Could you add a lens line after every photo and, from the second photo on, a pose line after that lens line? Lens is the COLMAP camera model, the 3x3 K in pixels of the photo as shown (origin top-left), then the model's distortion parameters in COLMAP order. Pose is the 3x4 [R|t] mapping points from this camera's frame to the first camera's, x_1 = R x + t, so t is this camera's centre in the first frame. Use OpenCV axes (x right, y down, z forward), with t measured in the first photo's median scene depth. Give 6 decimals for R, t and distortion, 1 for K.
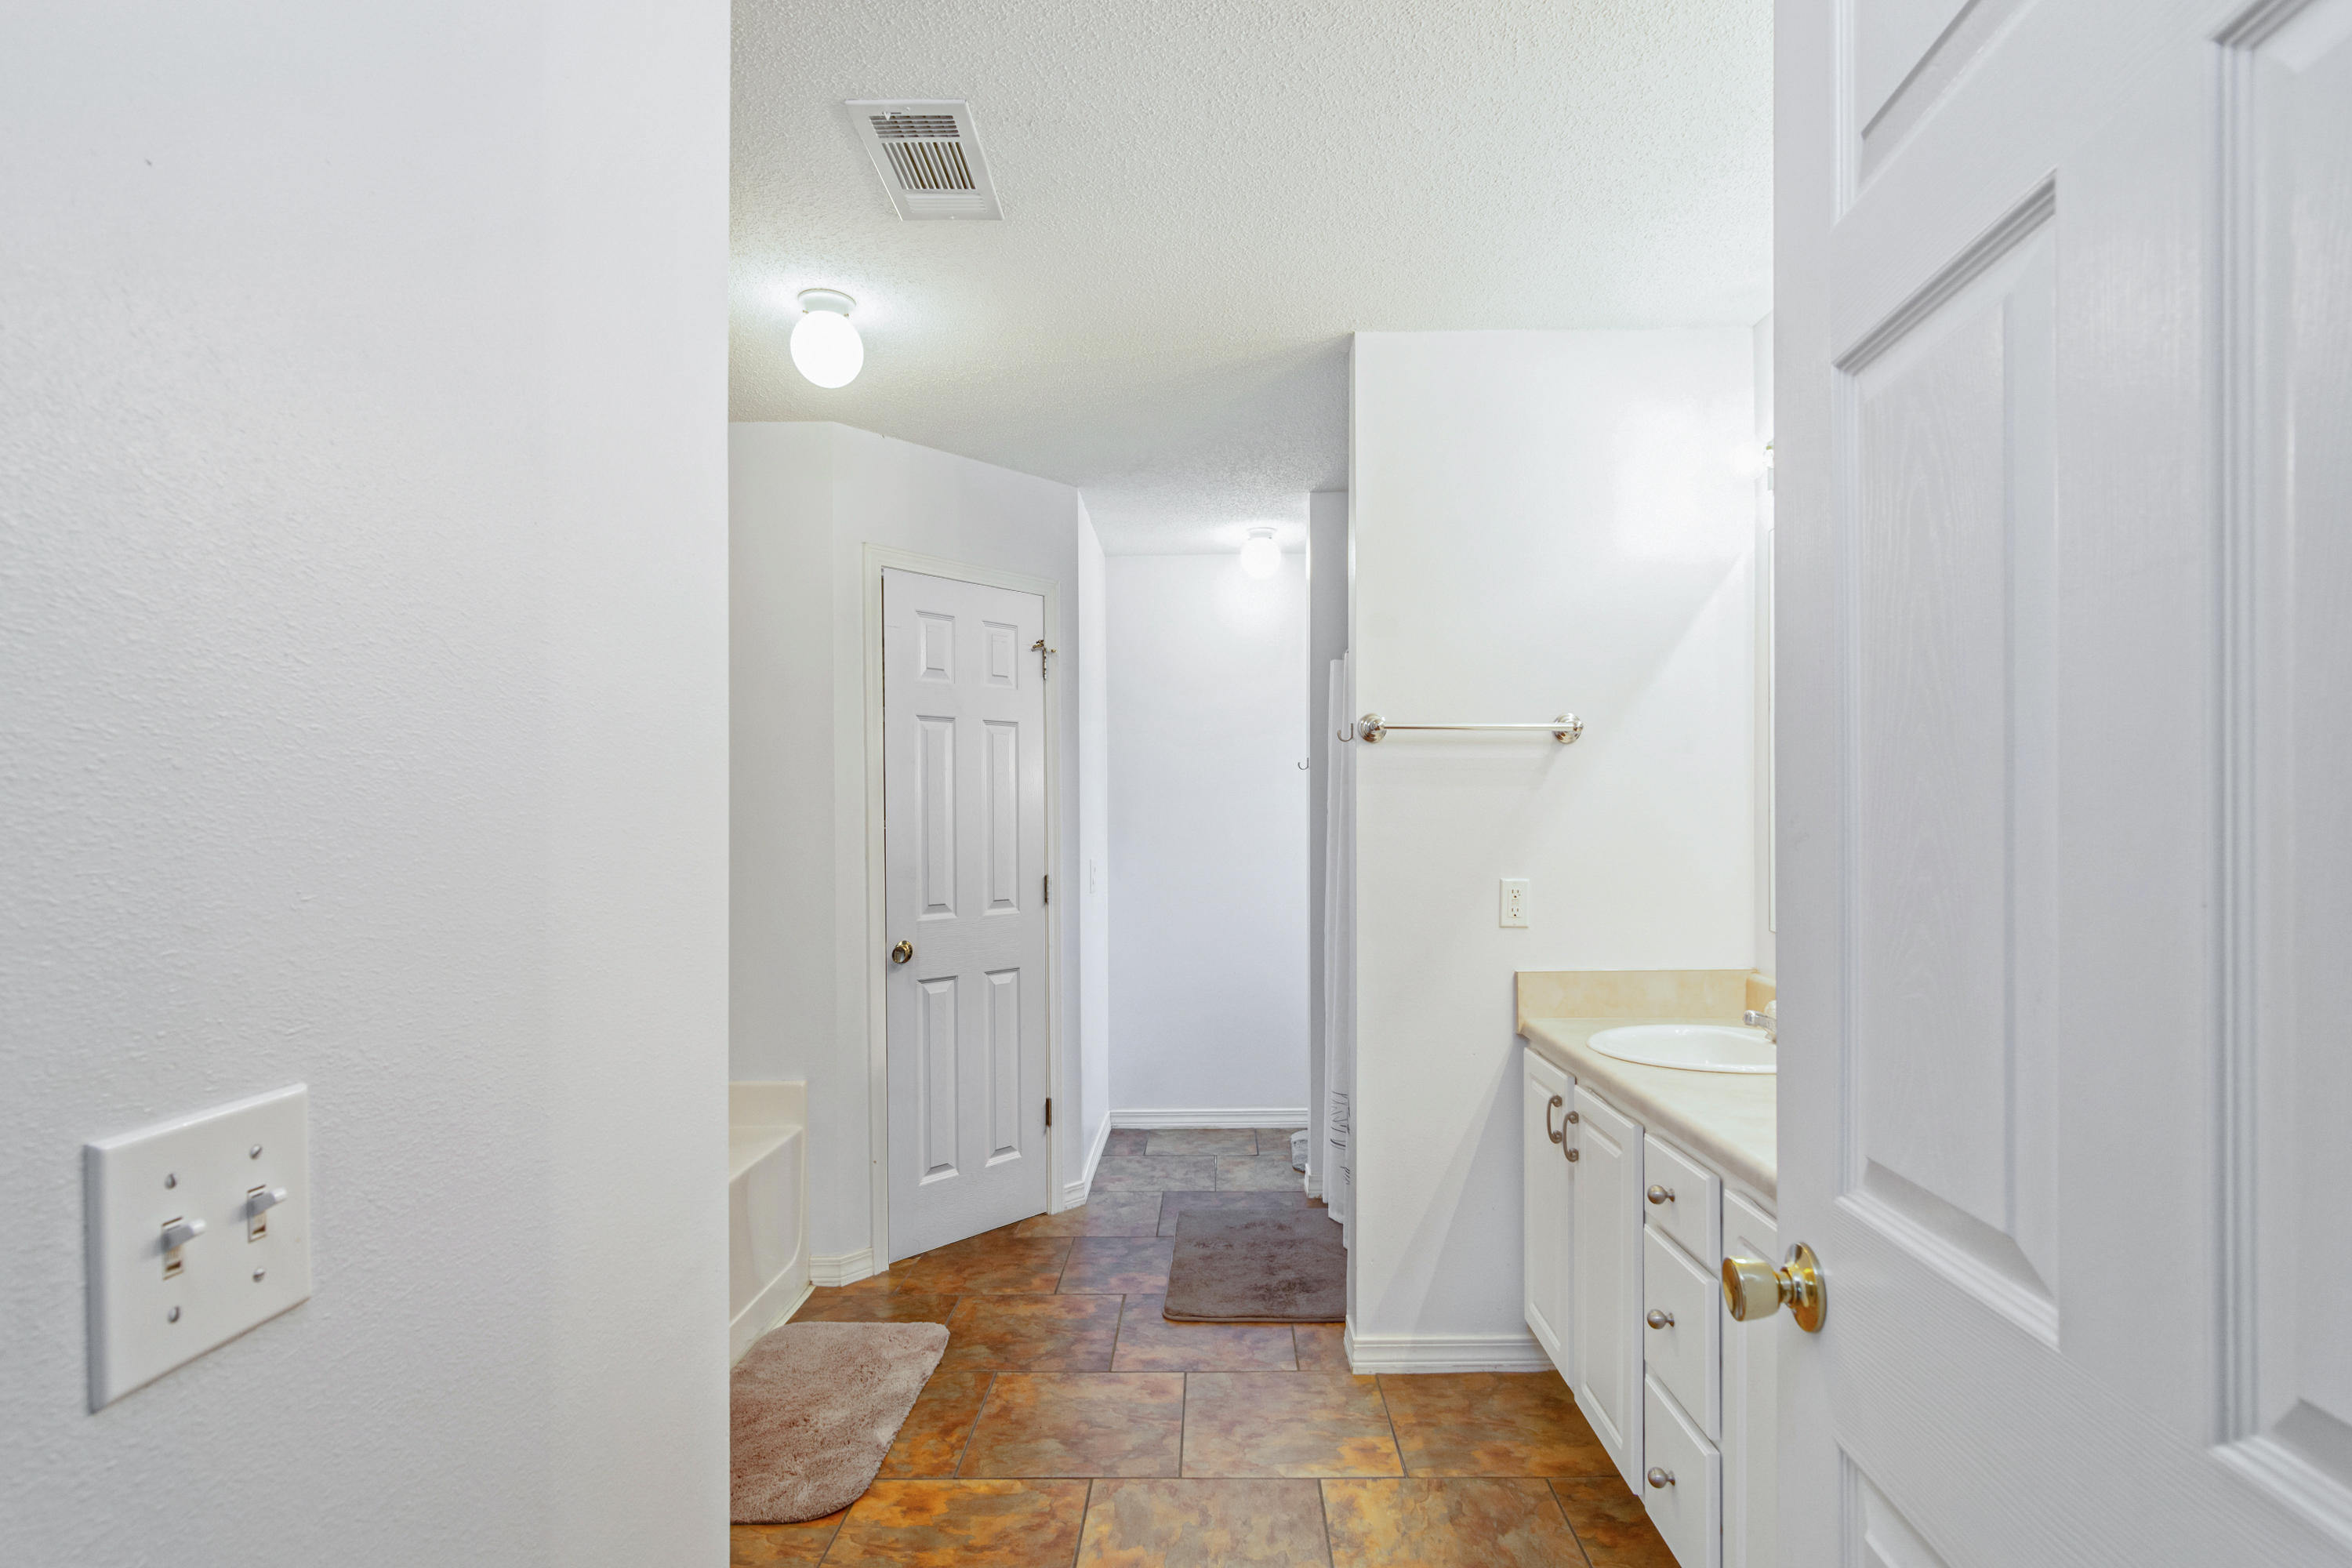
lens RADIAL K [[1124.7, 0, 1172.6], [0, 1124.7, 818.5], [0, 0, 1]] dist [0.000149, 0.001520]
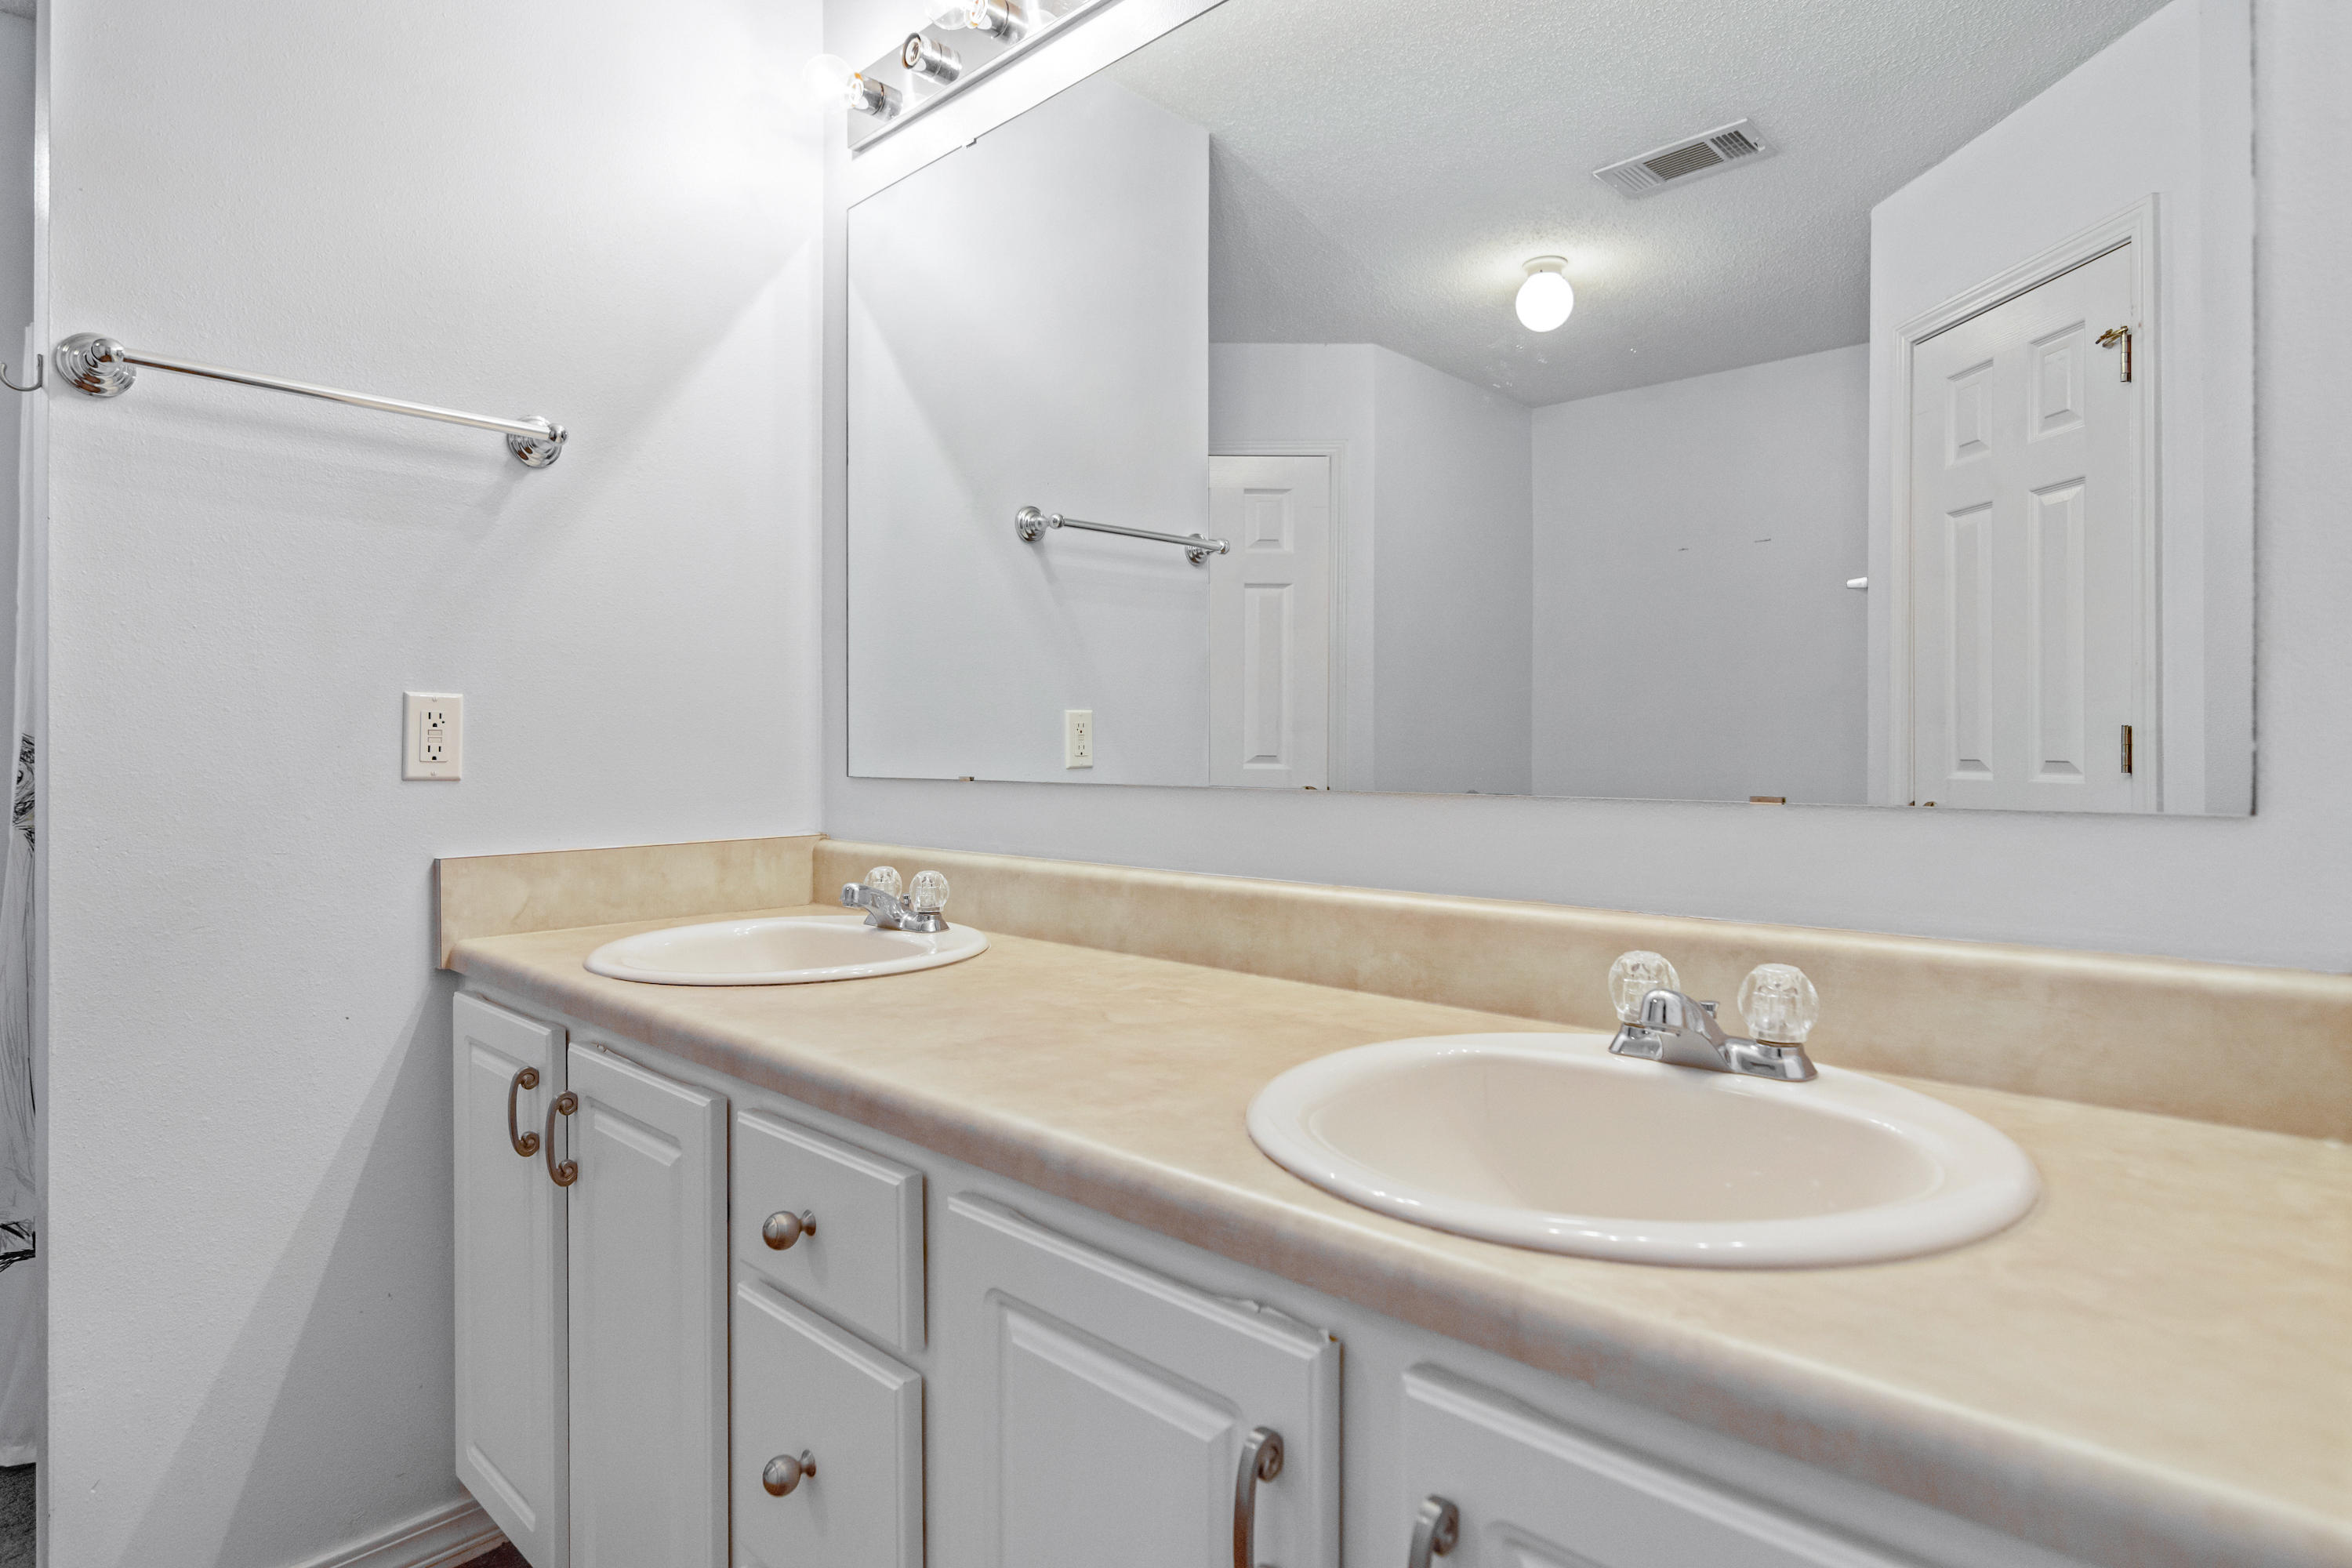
lens RADIAL K [[1221.5, 0, 1185.7], [0, 1221.5, 785.2], [0, 0, 1]] dist [-0.001767, 0.000136]
pose [[0.644122, -0.006551, 0.764895, 0.088697], [-0.023535, 0.999320, 0.028378, 0.078827], [-0.764560, -0.036280, 0.643530, 0.352619]]
